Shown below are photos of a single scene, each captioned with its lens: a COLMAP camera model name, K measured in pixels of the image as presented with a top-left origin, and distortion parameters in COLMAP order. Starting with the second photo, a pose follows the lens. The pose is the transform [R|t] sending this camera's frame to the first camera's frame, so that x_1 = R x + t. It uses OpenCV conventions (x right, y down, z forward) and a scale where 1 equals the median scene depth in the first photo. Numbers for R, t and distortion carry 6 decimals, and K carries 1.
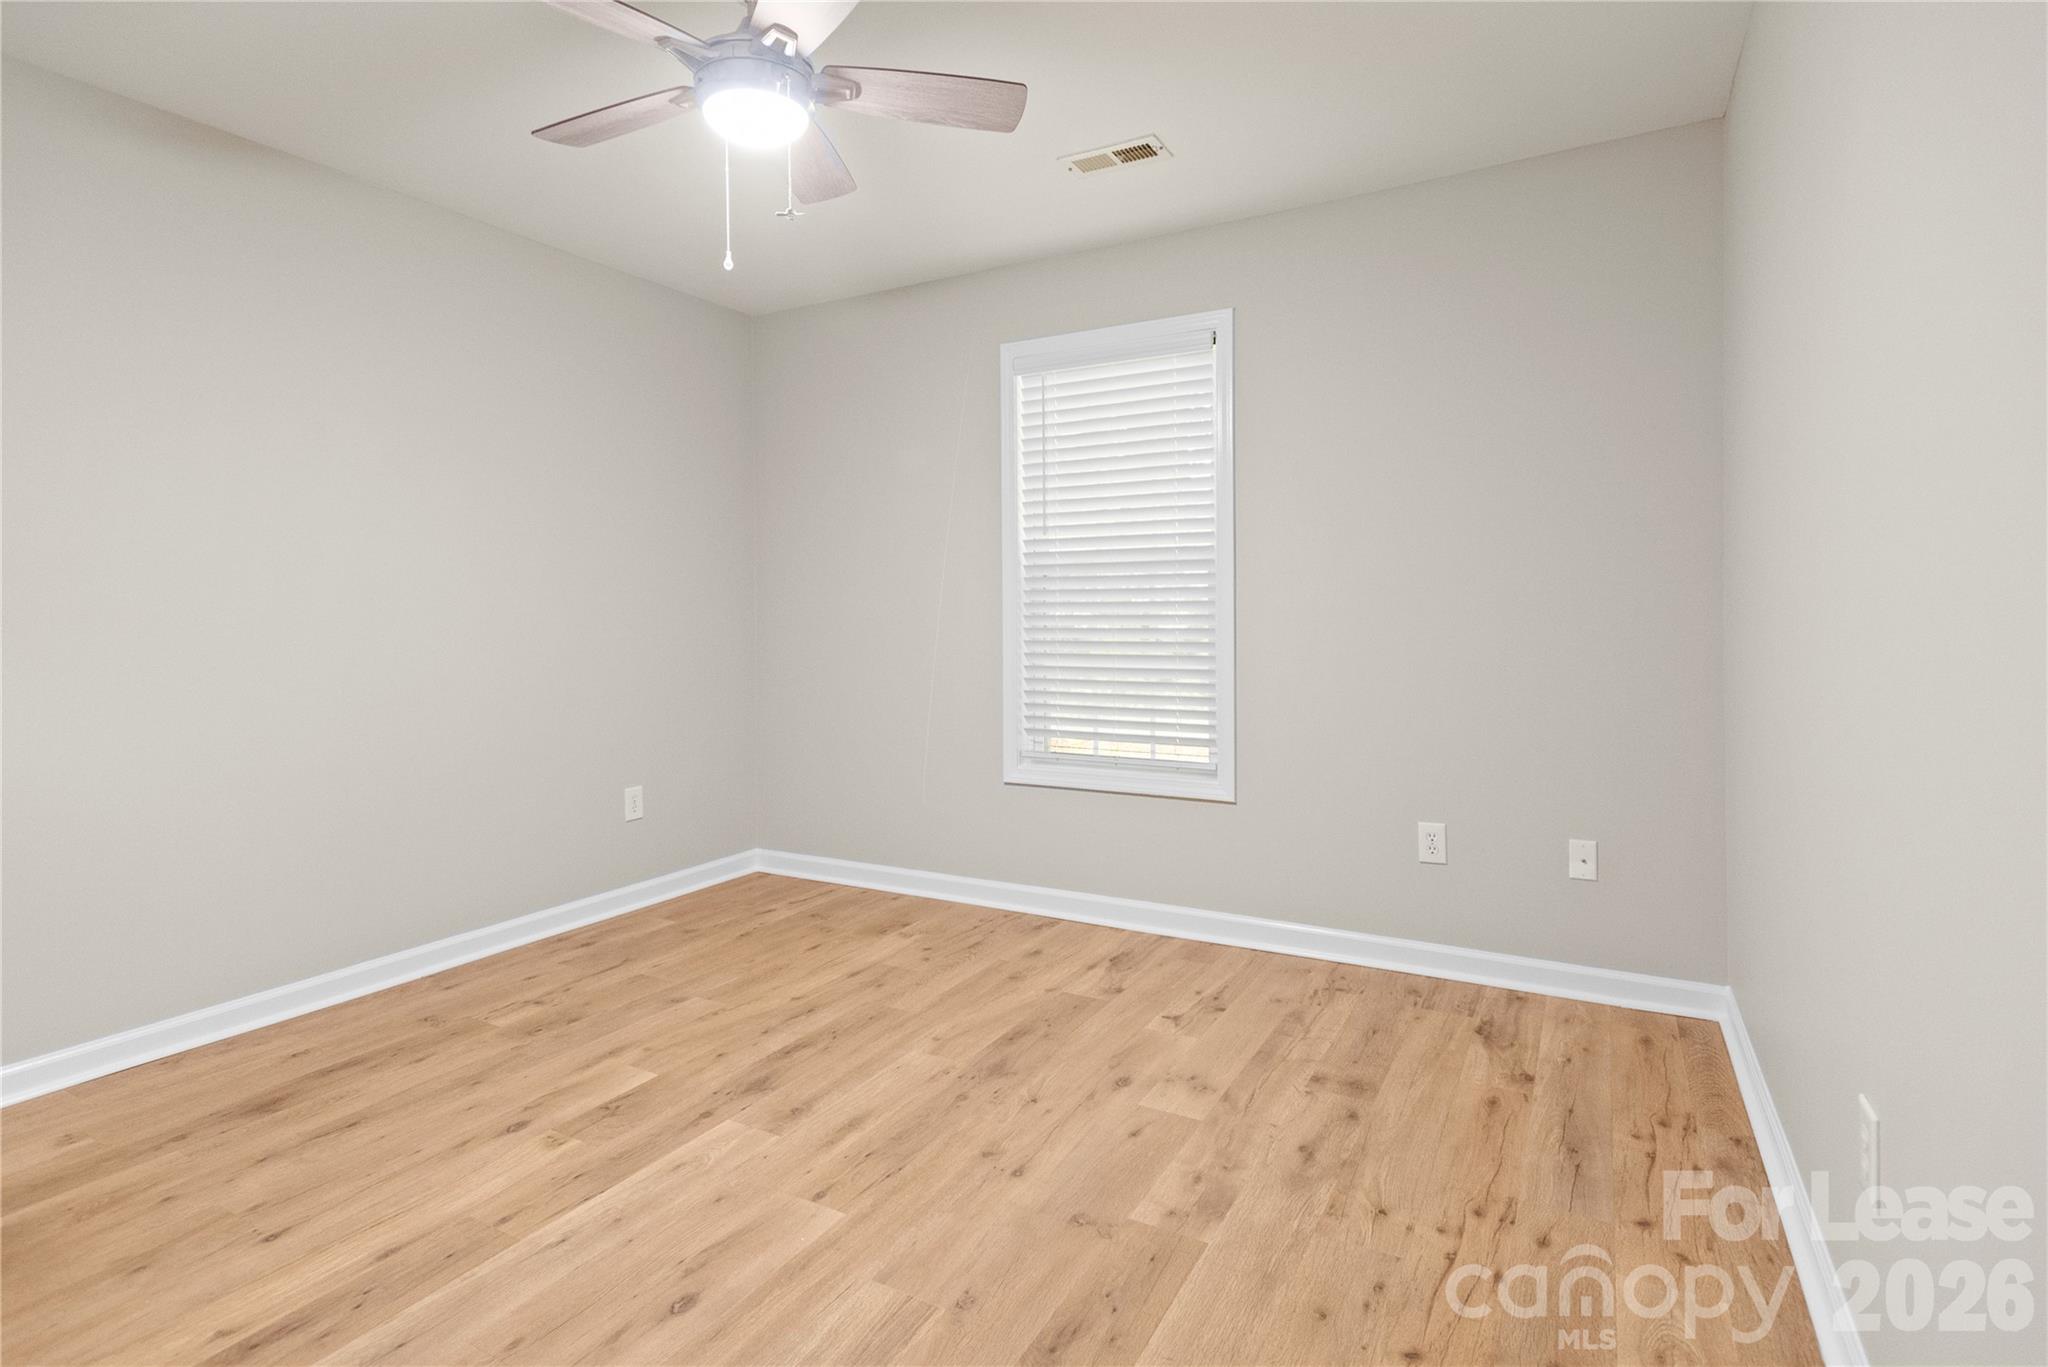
lens RADIAL K [[1017.8, 0, 1007.8], [0, 1017.8, 653.4], [0, 0, 1]] dist [0.015561, -0.000068]
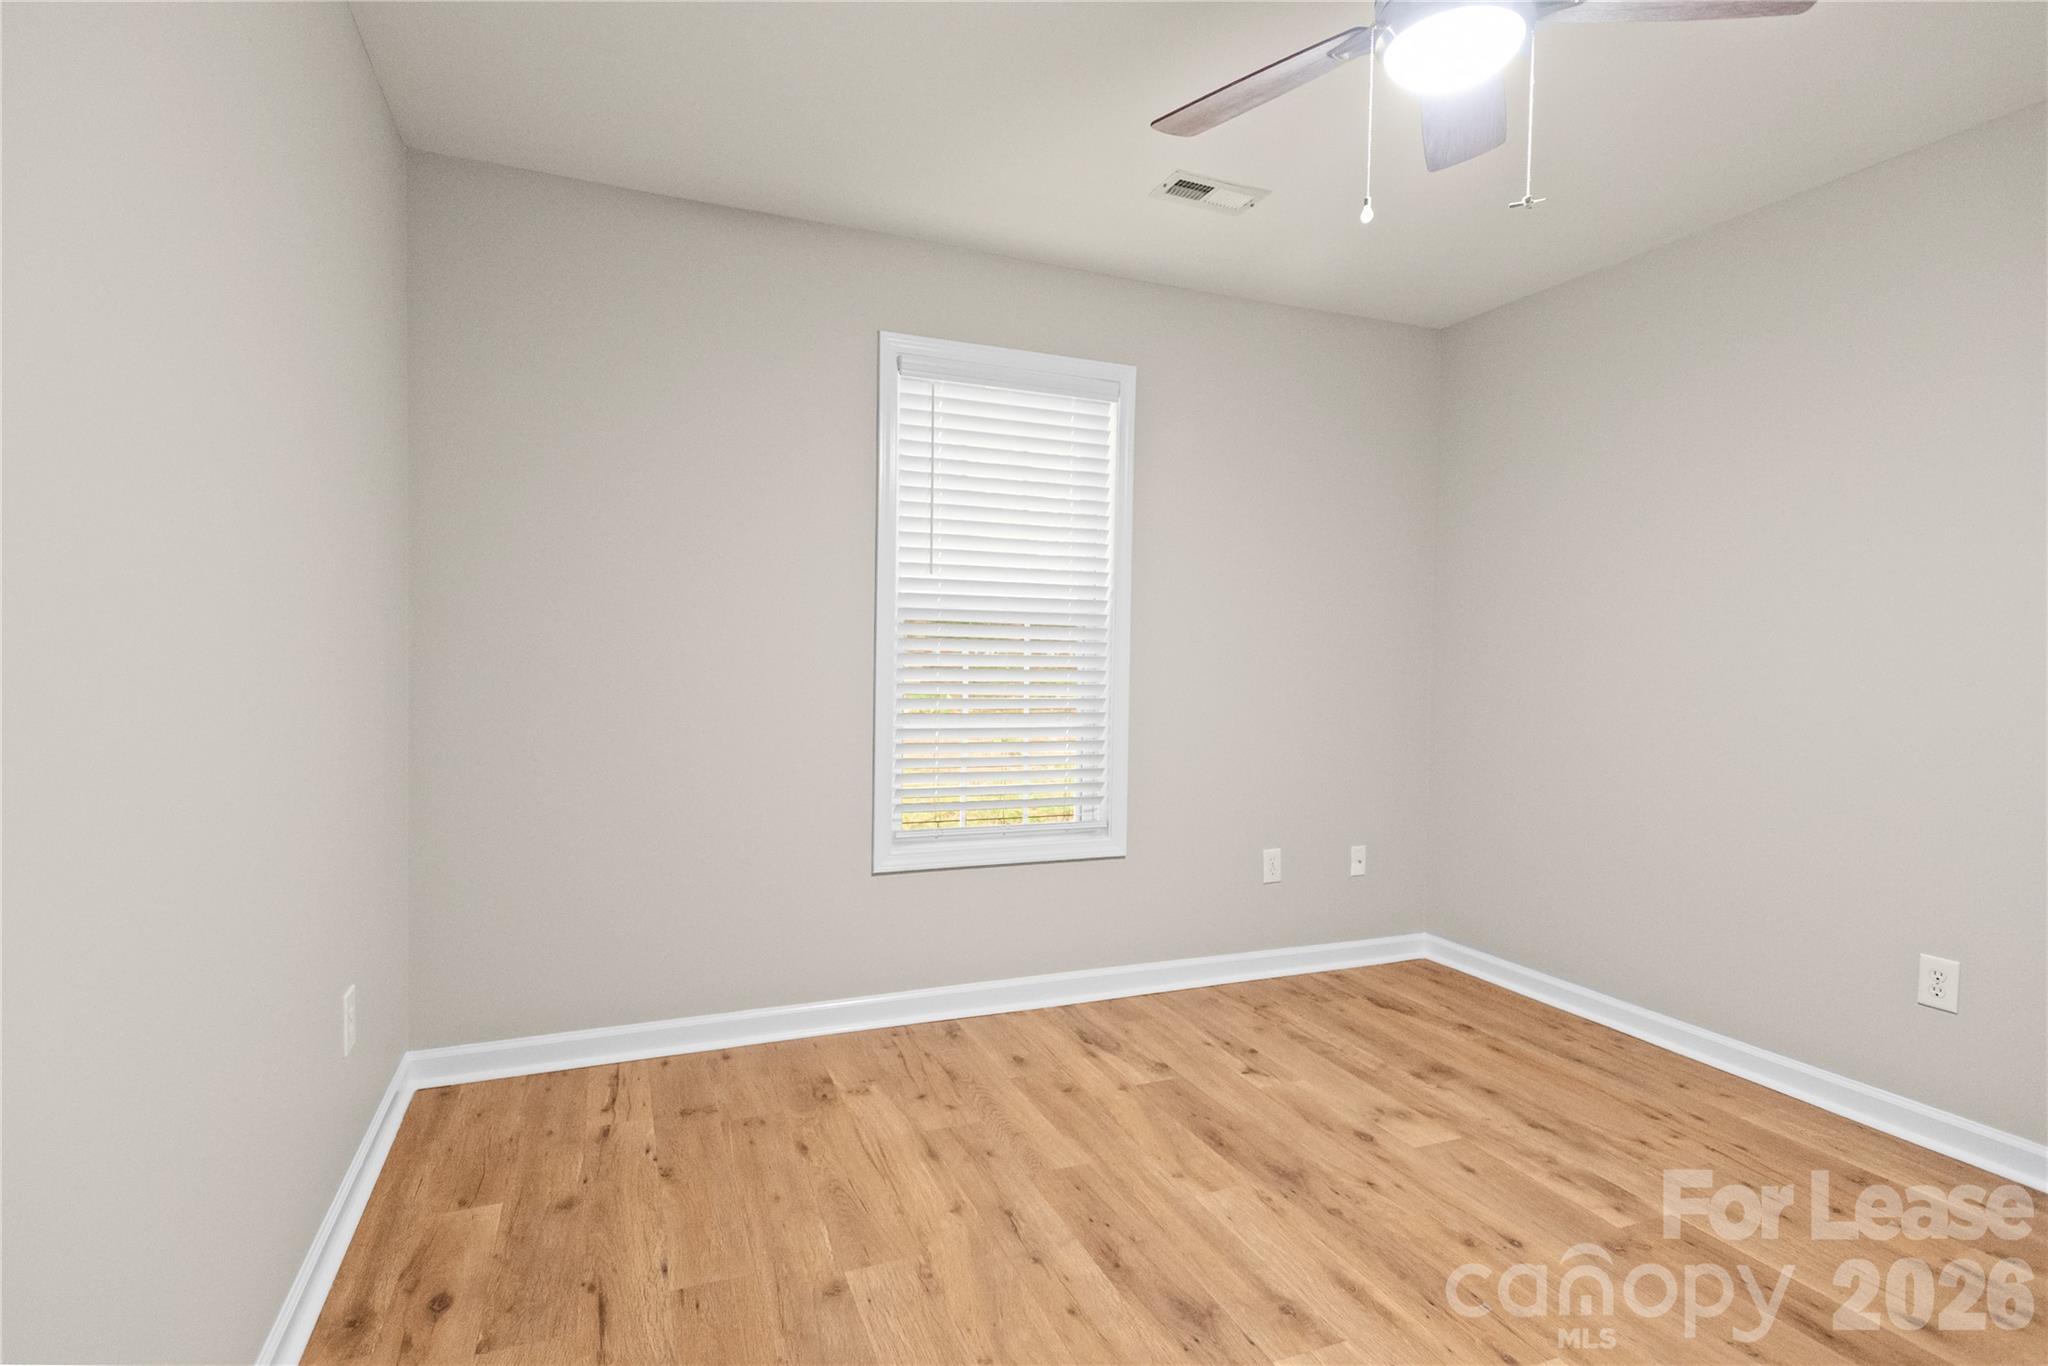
lens RADIAL K [[1028.2, 0, 991.8], [0, 1028.2, 712.3], [0, 0, 1]] dist [0.018871, -0.000165]
pose [[0.619218, -0.027568, 0.784735, -0.790192], [0.009209, 0.999570, 0.027849, -0.032526], [-0.785165, -0.010018, 0.619206, 0.562259]]
